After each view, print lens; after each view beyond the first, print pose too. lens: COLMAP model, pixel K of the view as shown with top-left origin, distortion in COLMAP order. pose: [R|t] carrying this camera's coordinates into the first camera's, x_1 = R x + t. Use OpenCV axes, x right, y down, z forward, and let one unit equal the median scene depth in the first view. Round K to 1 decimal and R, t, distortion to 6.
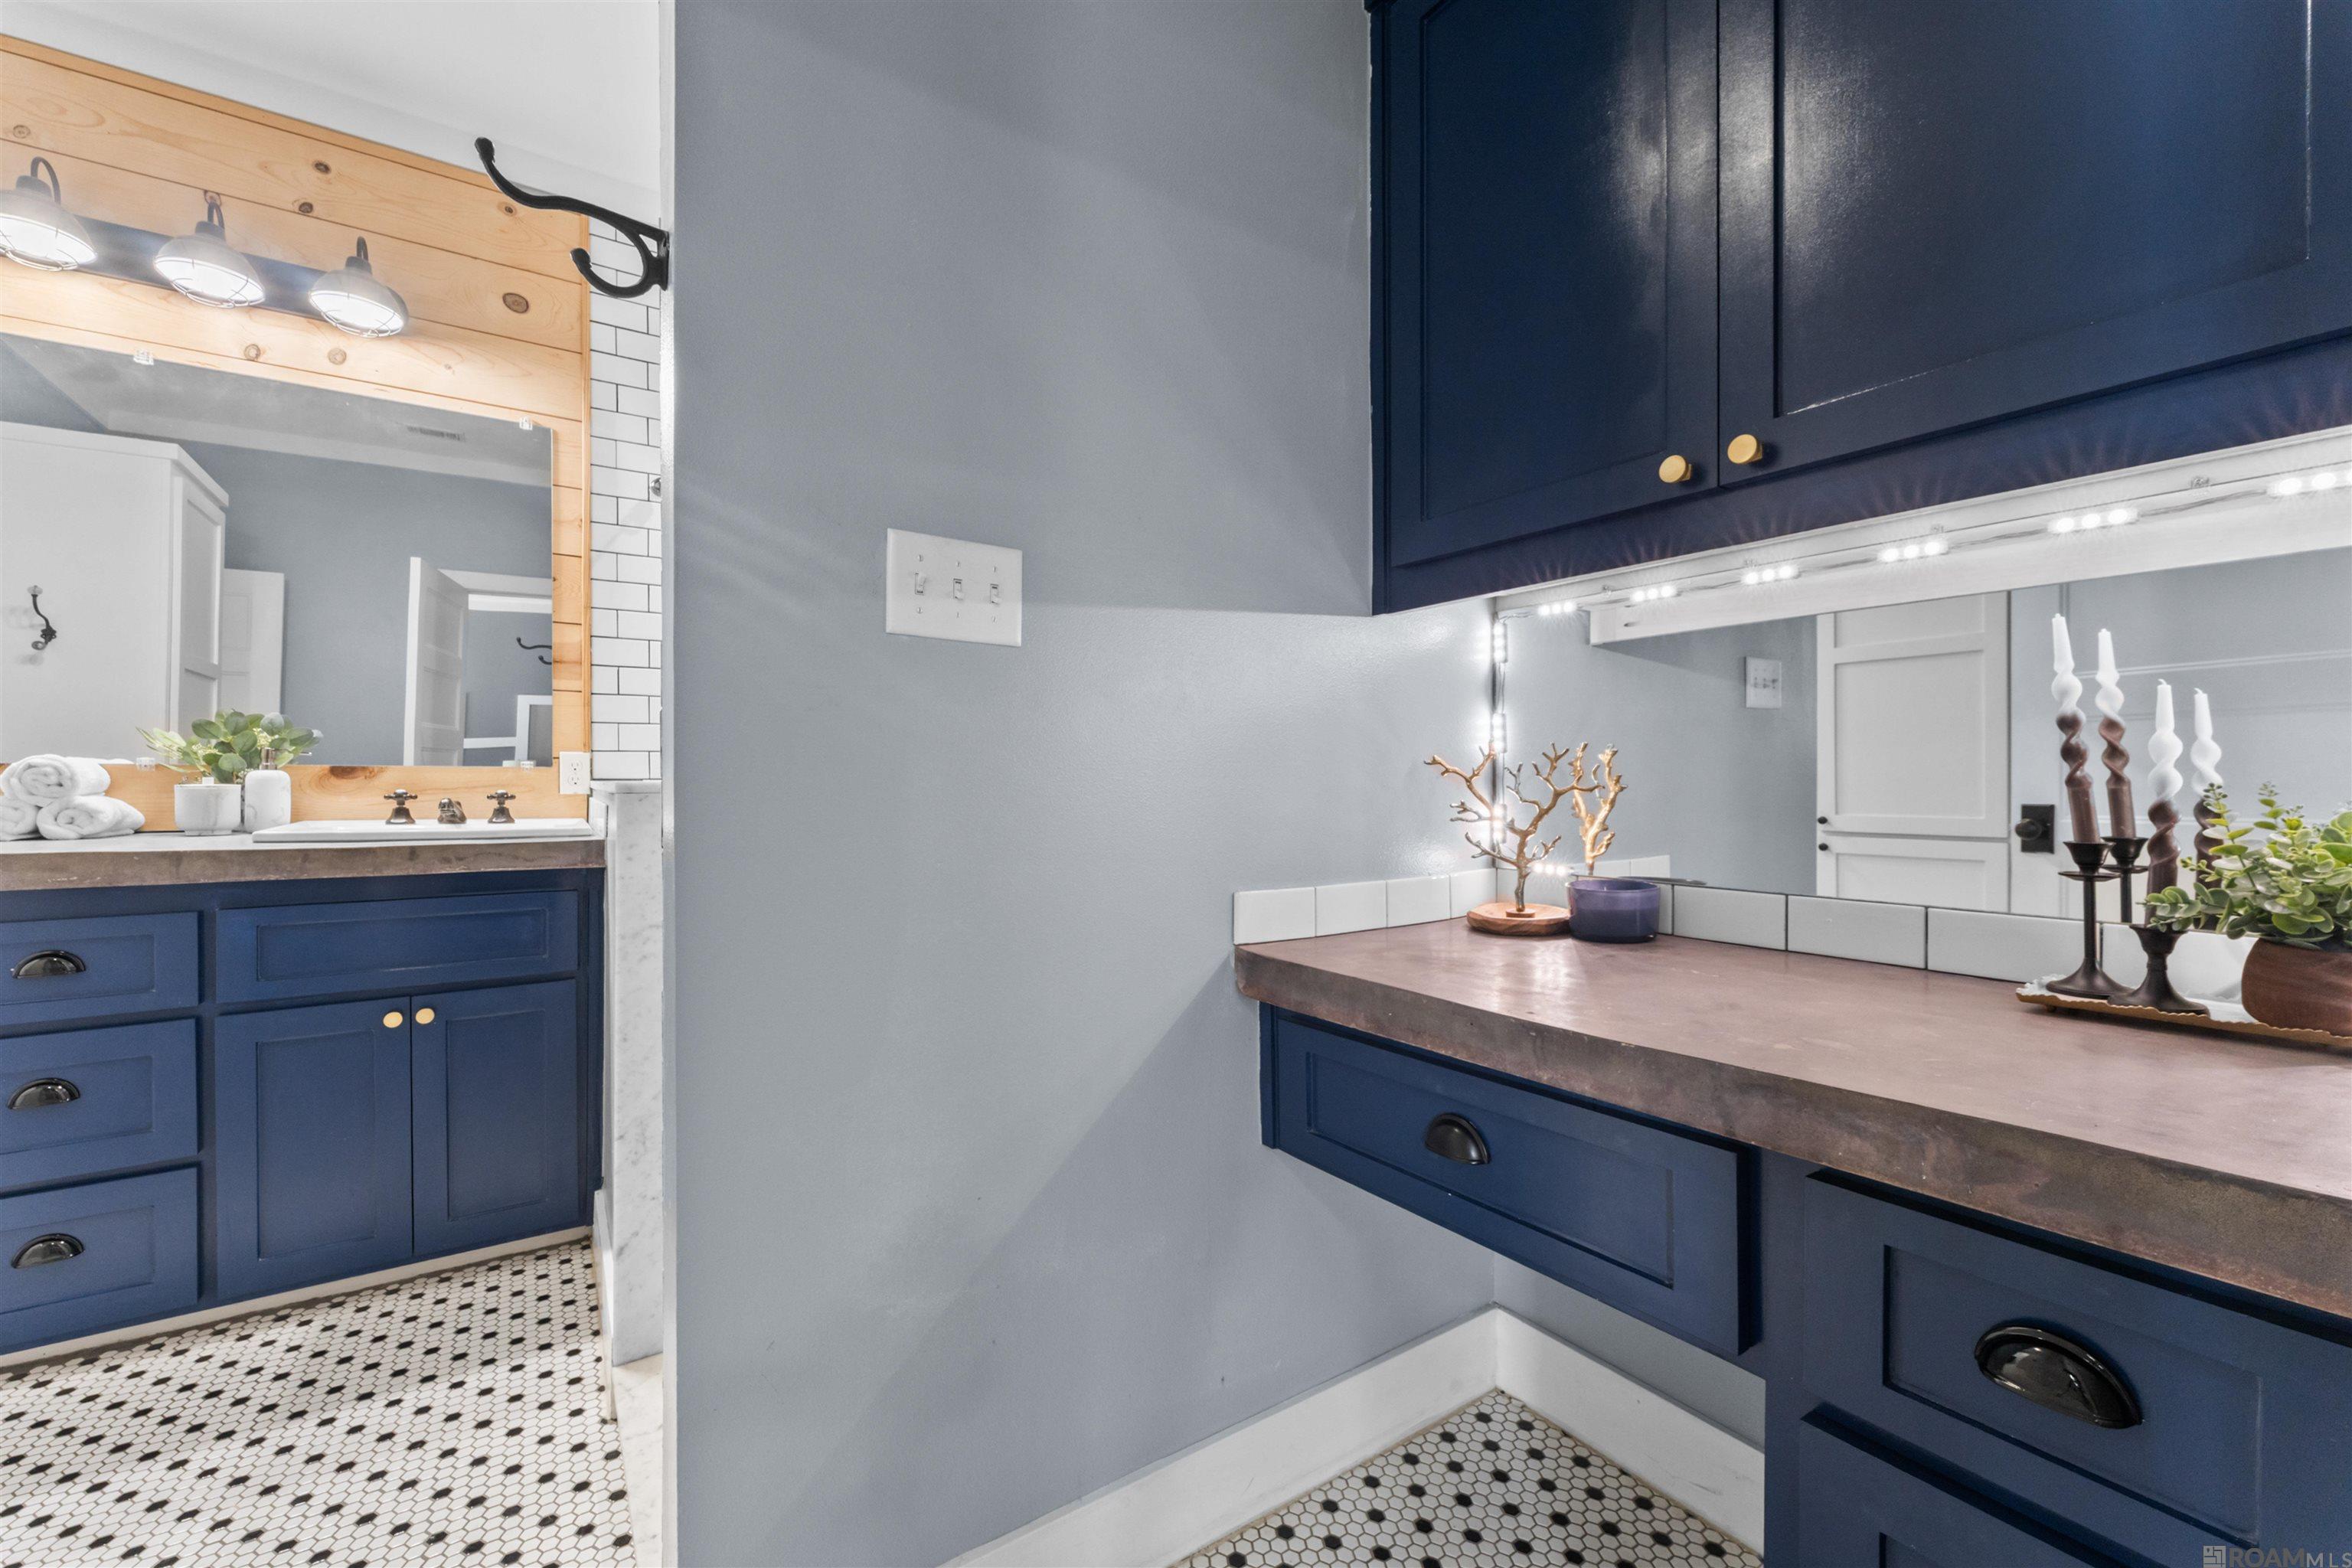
lens RADIAL K [[939.9, 0, 1162.6], [0, 939.9, 780.1], [0, 0, 1]] dist [0.000919, -0.000459]
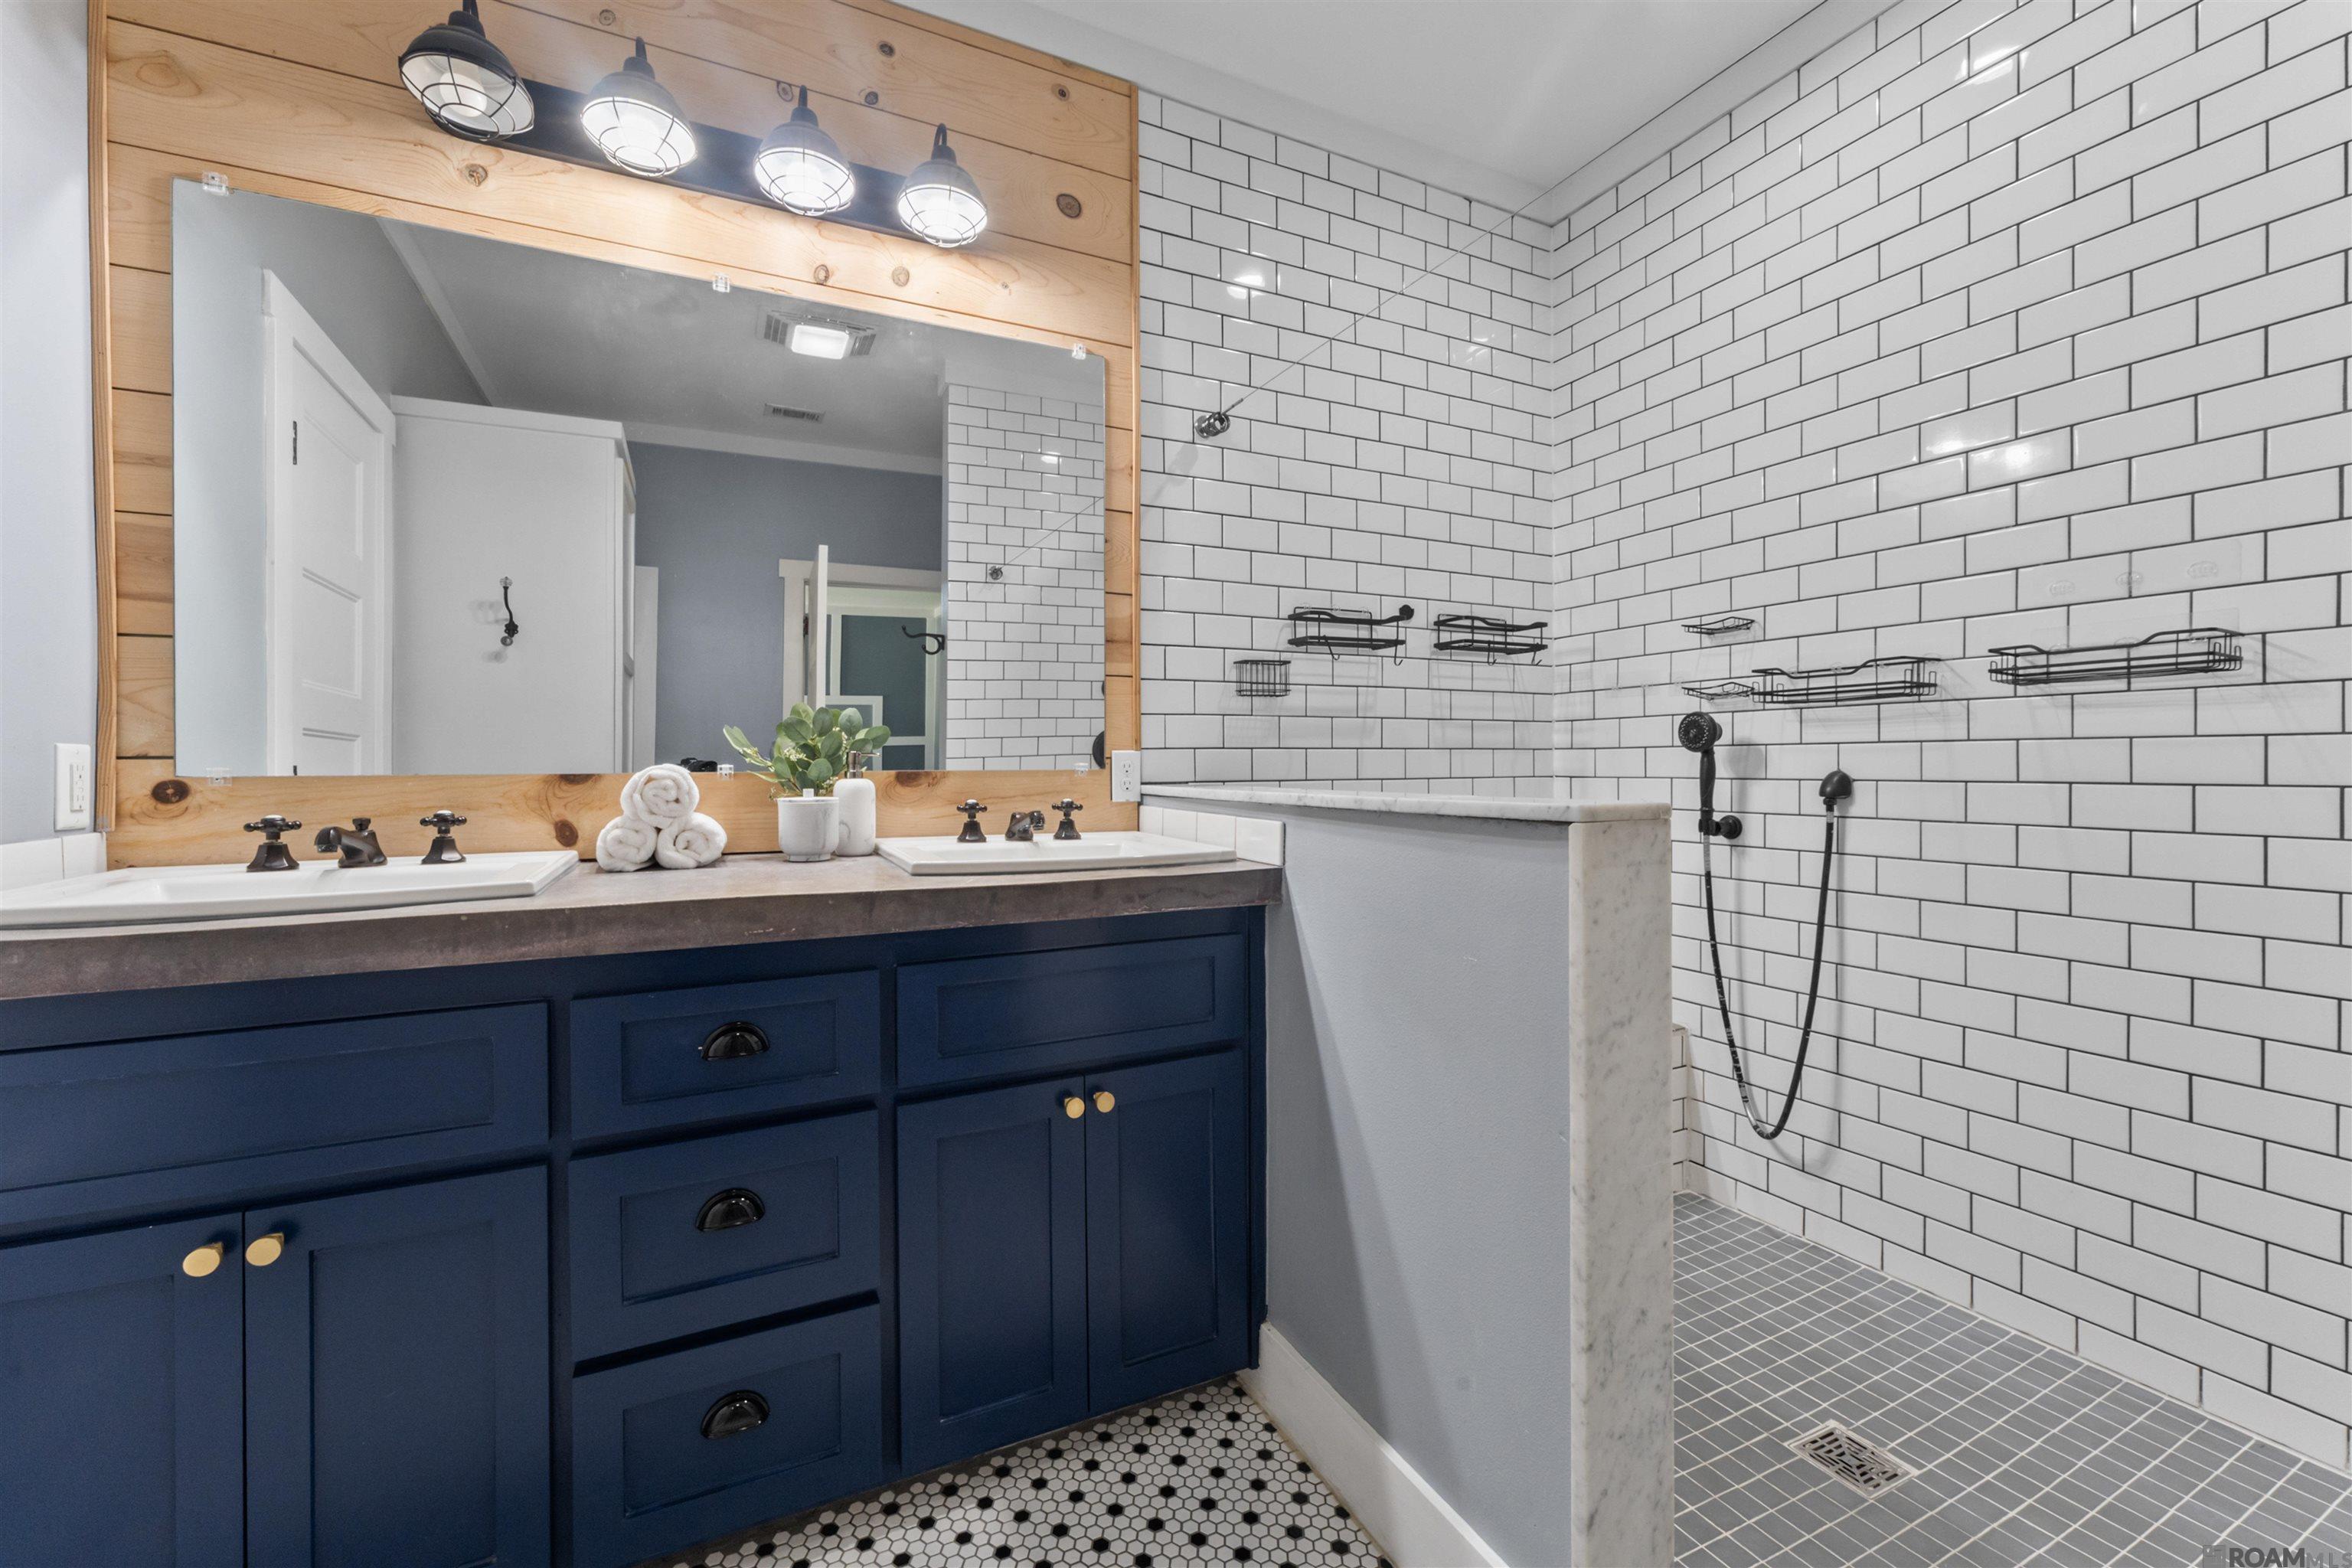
lens RADIAL K [[945.1, 0, 1171.1], [0, 945.1, 764.0], [0, 0, 1]] dist [-0.001471, -0.000127]
pose [[0.989679, -0.007789, -0.143087, -0.559498], [0.007689, 0.999970, -0.001252, -0.020000], [0.143093, 0.000139, 0.989709, 0.224494]]
